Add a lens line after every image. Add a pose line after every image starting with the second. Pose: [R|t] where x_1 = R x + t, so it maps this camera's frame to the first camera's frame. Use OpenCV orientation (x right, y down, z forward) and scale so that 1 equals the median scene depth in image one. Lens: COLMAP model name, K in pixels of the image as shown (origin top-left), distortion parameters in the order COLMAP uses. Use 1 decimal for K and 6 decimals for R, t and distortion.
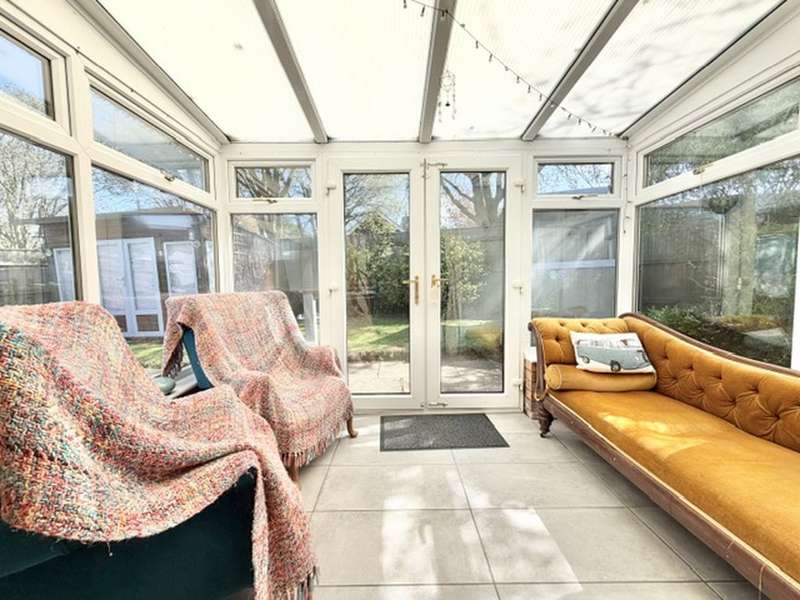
lens RADIAL K [[317.5, 0, 397.1], [0, 317.5, 301.8], [0, 0, 1]] dist [0.001770, -0.001132]
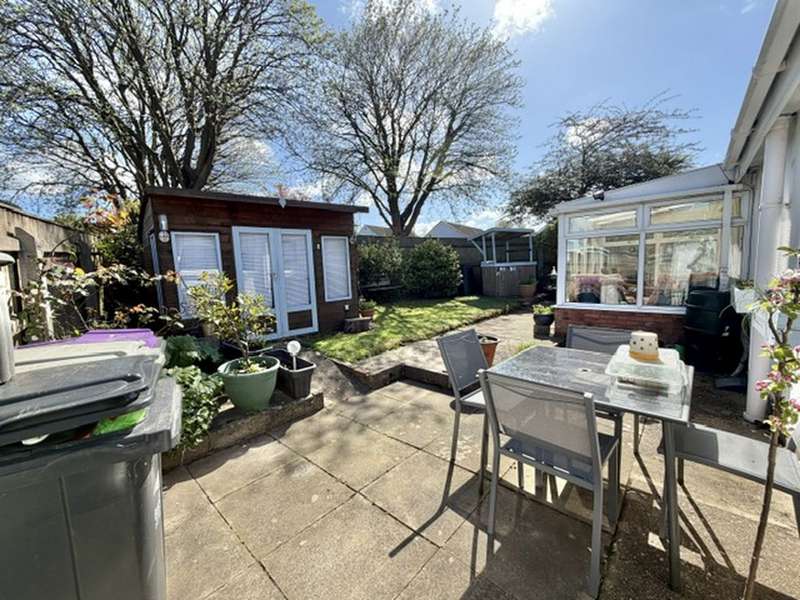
lens RADIAL K [[317.5, 0, 400.6], [0, 317.5, 299.4], [0, 0, 1]] dist [0.001770, -0.001132]
pose [[0.664968, -0.076000, 0.742995, -1.291846], [0.060287, 0.997025, 0.048028, -0.021143], [-0.744434, 0.012856, 0.667572, 0.149627]]
